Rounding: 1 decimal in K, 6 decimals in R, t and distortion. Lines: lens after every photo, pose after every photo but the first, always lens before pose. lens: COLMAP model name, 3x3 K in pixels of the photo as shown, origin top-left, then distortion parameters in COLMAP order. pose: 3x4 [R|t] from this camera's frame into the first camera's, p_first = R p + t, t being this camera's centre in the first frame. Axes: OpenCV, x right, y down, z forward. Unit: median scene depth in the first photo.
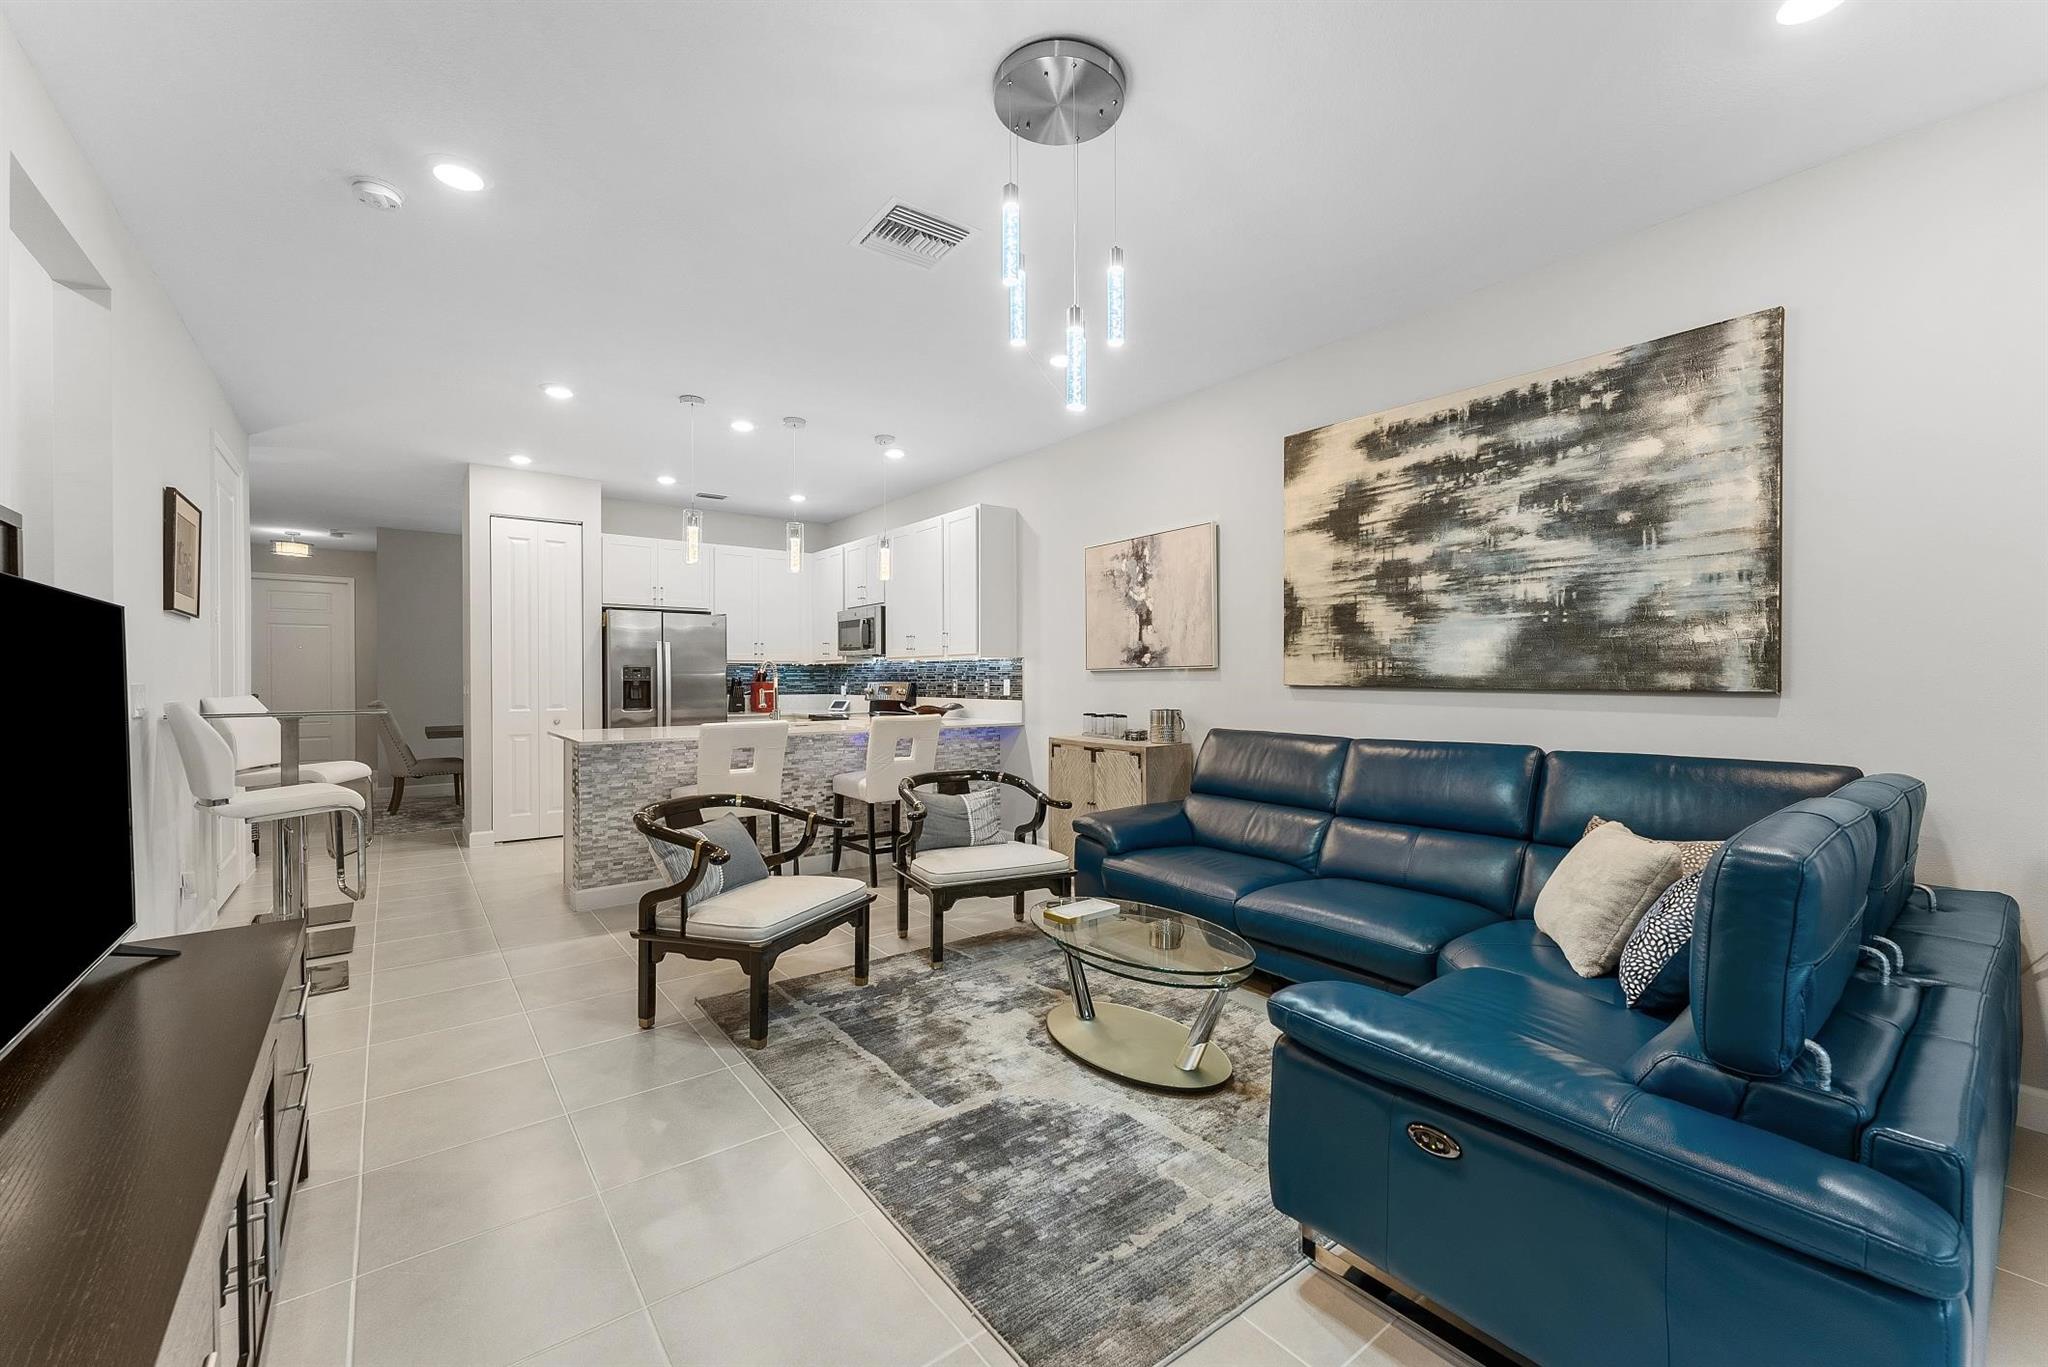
lens RADIAL K [[836.4, 0, 1026.5], [0, 836.4, 683.7], [0, 0, 1]] dist [0.001557, -0.000159]
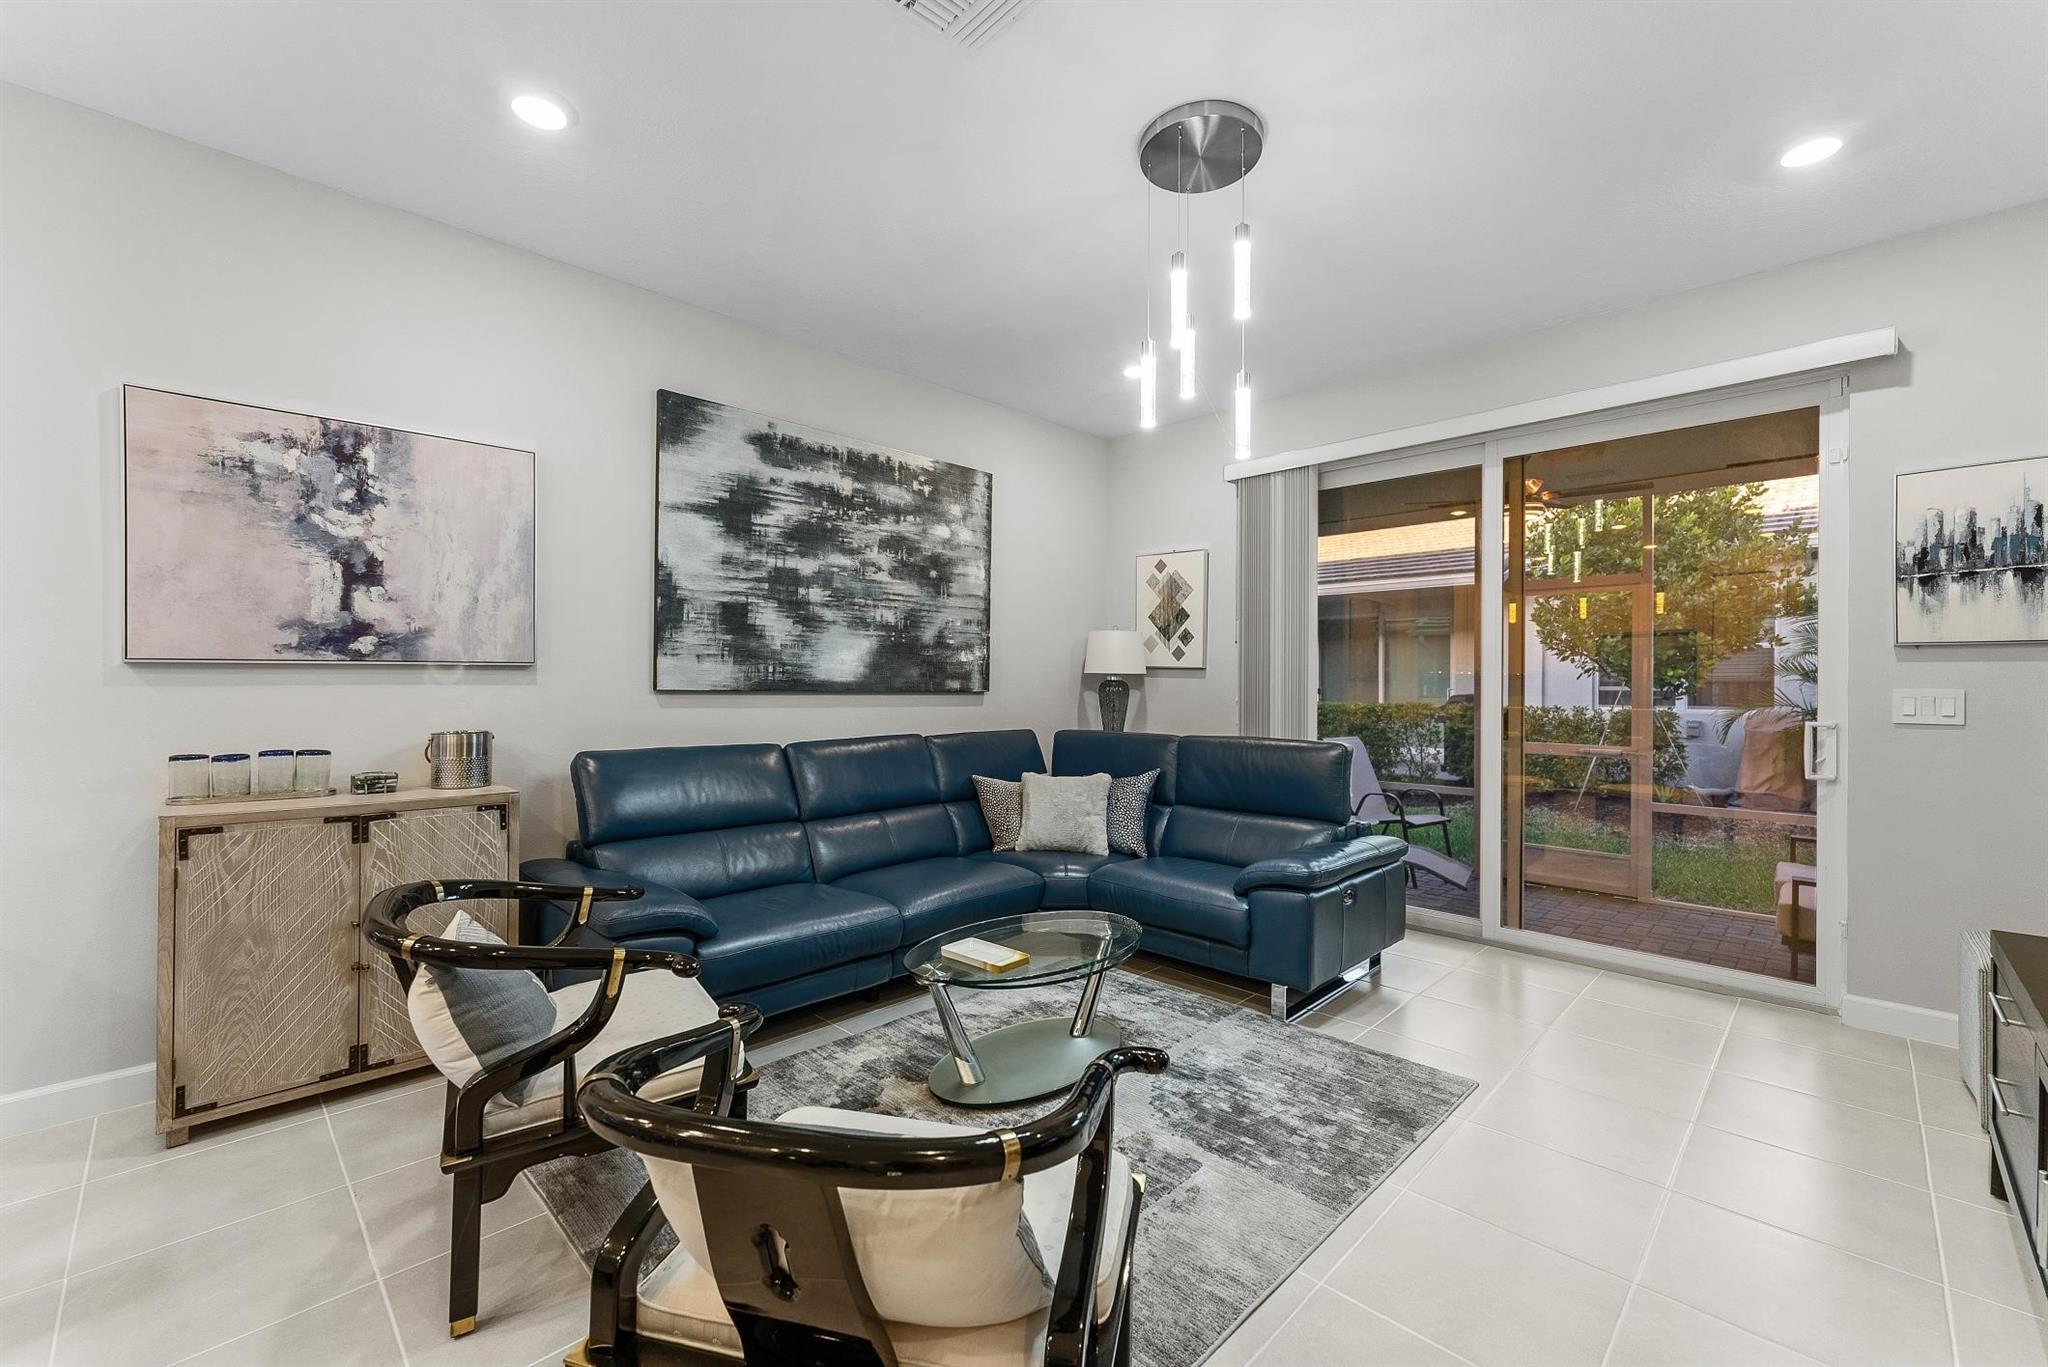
lens RADIAL K [[836.4, 0, 1028.1], [0, 836.4, 682.0], [0, 0, 1]] dist [0.001557, -0.000159]
pose [[-0.140270, 0.001823, 0.990112, -0.498486], [0.001334, 0.999998, -0.001652, -0.004016], [-0.990112, 0.001089, -0.140272, 0.678683]]
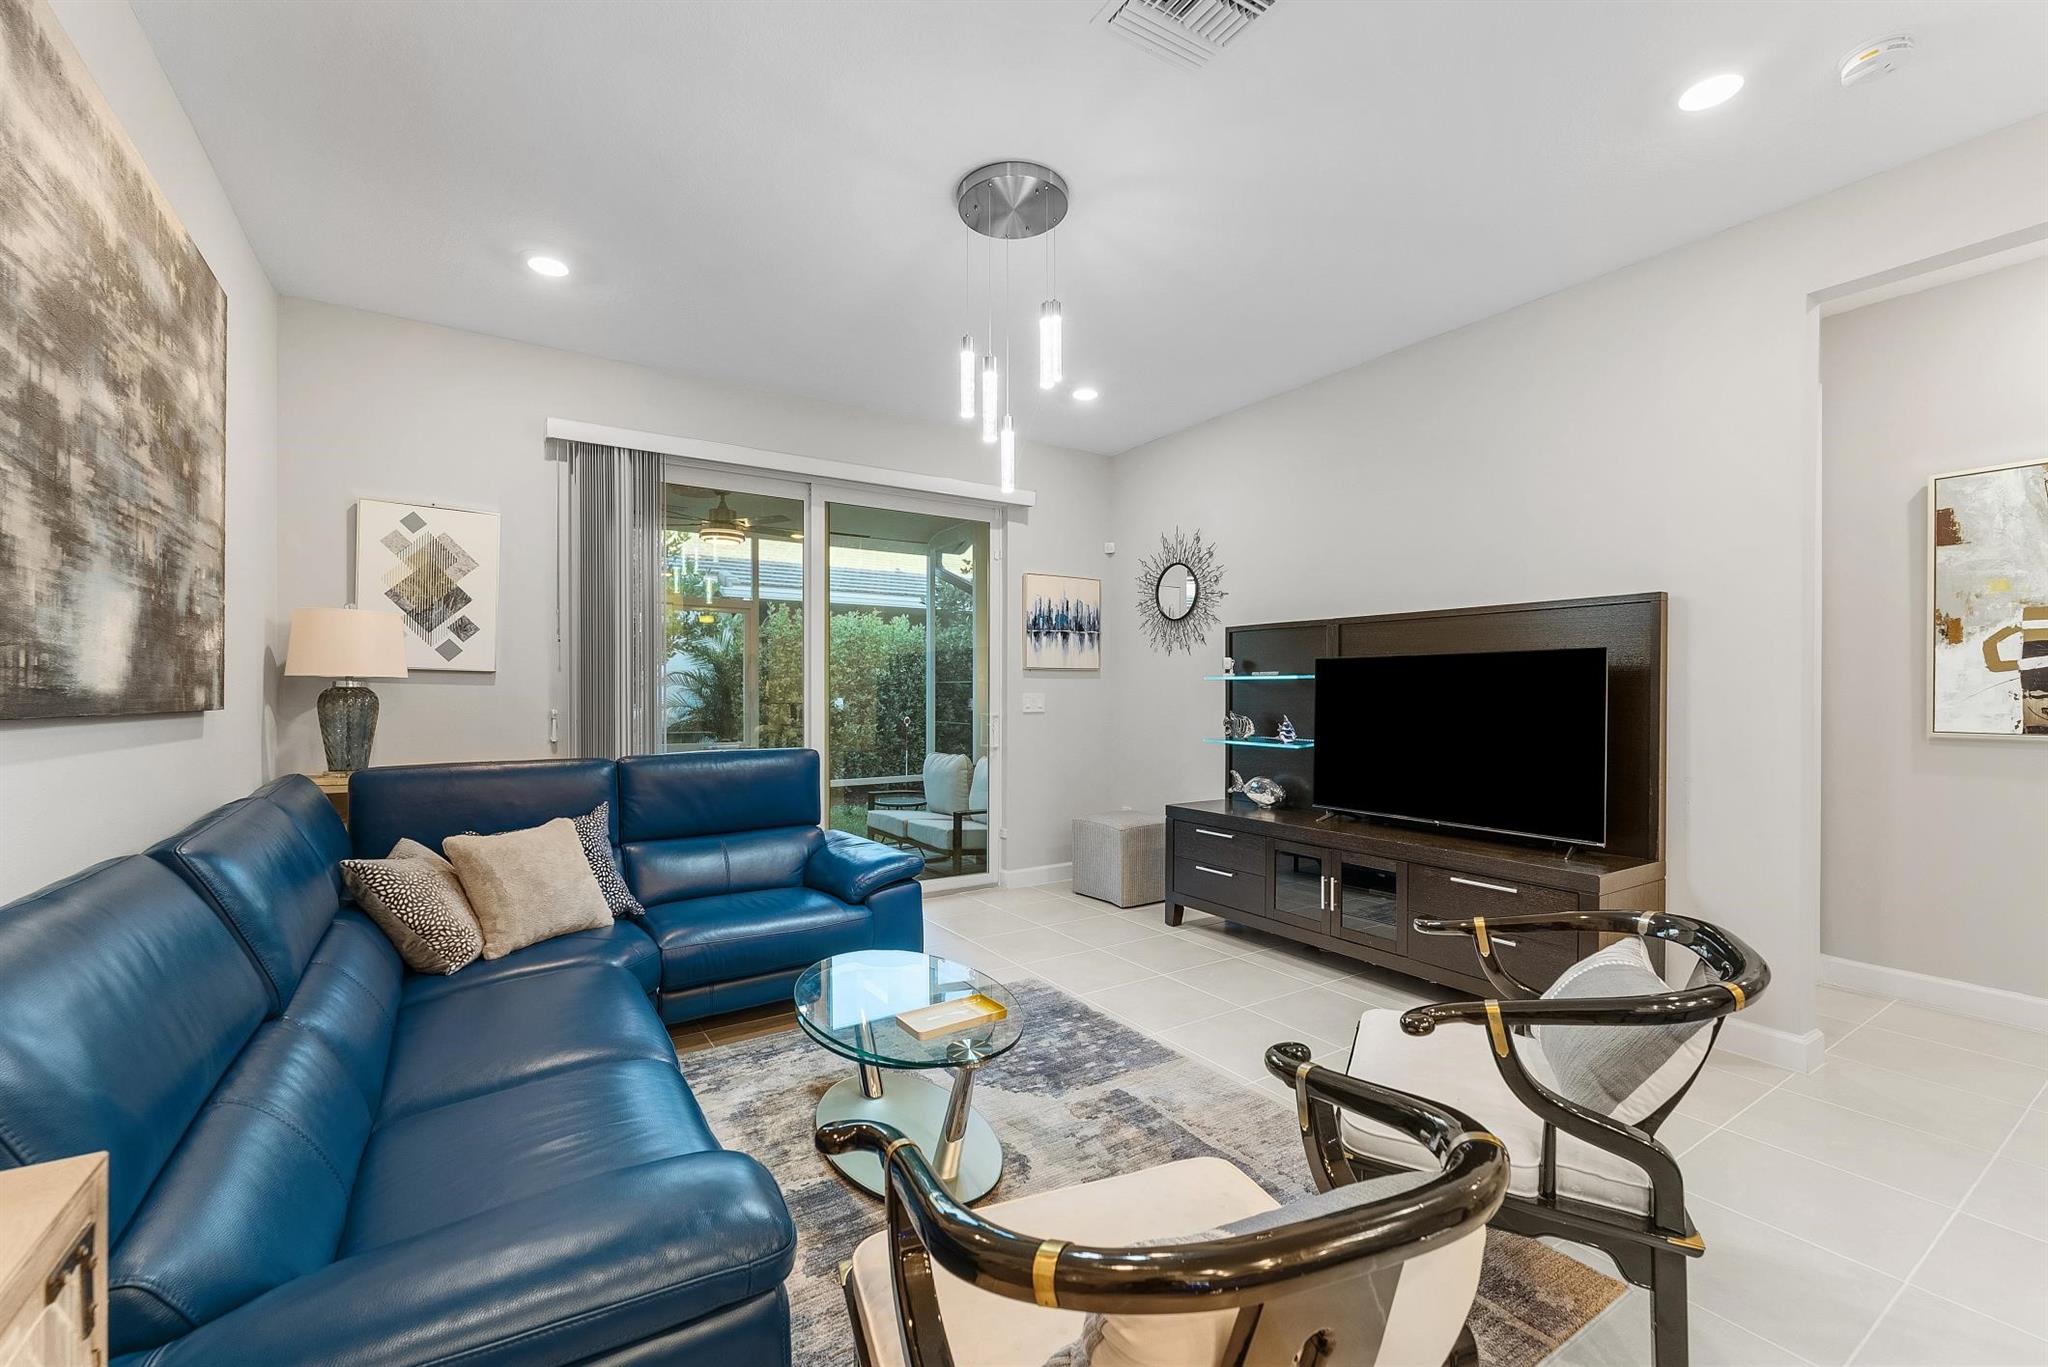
lens RADIAL K [[836.4, 0, 1028.1], [0, 836.4, 692.1], [0, 0, 1]] dist [0.001557, -0.000159]
pose [[-0.997510, 0.000860, 0.070518, -0.031587], [0.001352, 0.999975, 0.006921, -0.008452], [-0.070510, 0.006999, -0.997486, 1.082070]]
